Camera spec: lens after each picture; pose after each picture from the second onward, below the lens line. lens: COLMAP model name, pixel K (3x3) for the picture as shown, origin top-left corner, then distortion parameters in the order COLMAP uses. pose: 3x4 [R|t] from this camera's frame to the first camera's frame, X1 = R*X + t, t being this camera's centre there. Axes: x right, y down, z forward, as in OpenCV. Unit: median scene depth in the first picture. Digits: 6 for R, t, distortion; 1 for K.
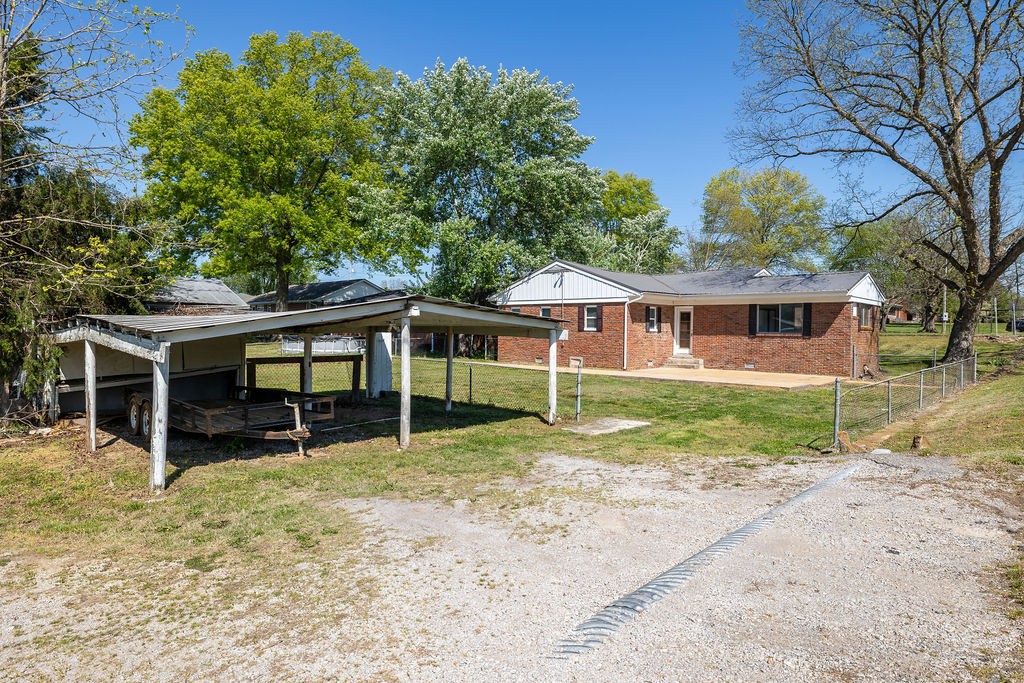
lens RADIAL K [[575.6, 0, 516.1], [0, 575.6, 340.5], [0, 0, 1]] dist [0.001082, -0.000791]
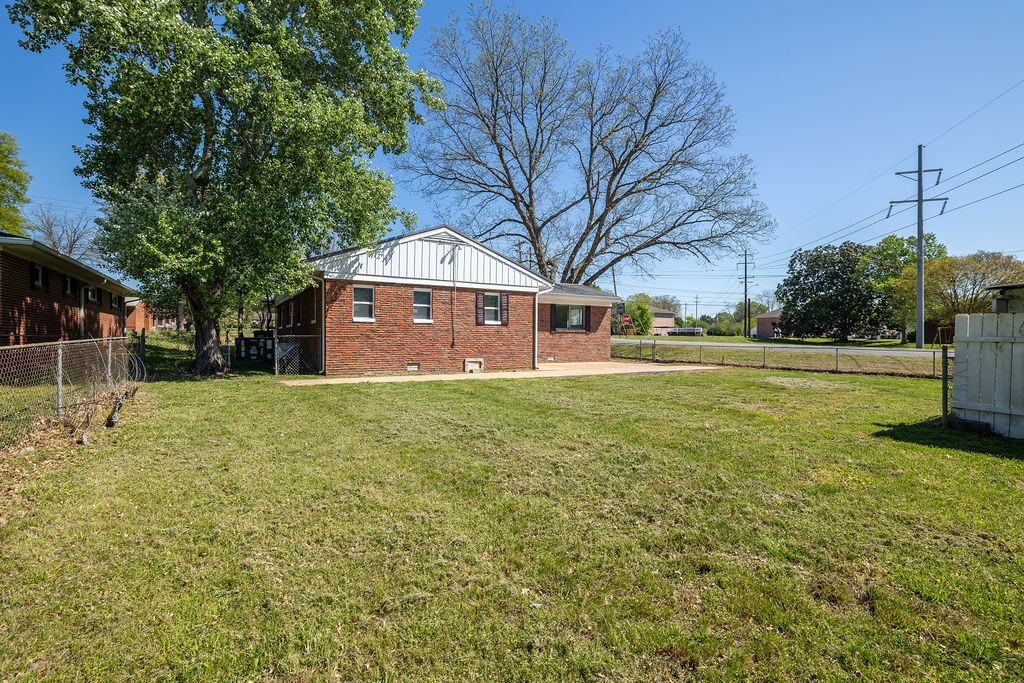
lens RADIAL K [[466.3, 0, 505.7], [0, 466.3, 339.0], [0, 0, 1]] dist [0.001739, 0.000005]
pose [[0.297399, -0.009006, 0.954711, -0.482331], [0.016454, 0.999855, 0.004306, 0.000567], [-0.954611, 0.014428, 0.297504, 0.785093]]
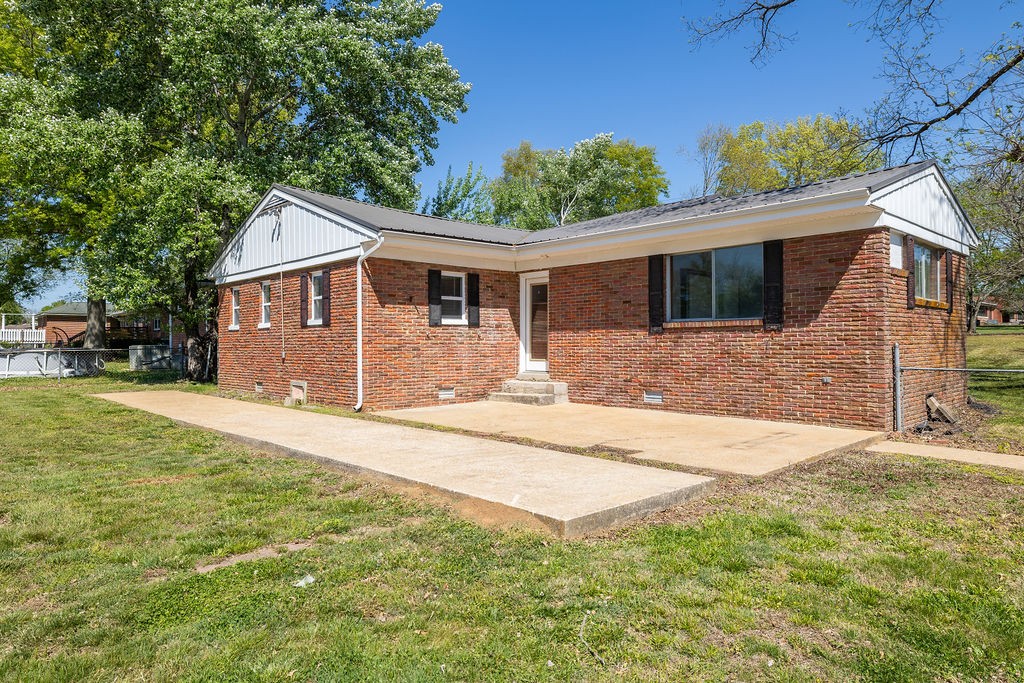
lens RADIAL K [[615.3, 0, 506.3], [0, 615.3, 338.3], [0, 0, 1]] dist [0.007925, 0.000935]
pose [[0.996834, -0.017693, -0.077512, 0.320714], [0.015553, 0.999483, -0.028129, 0.010102], [0.077970, 0.026835, 0.996595, 0.508499]]
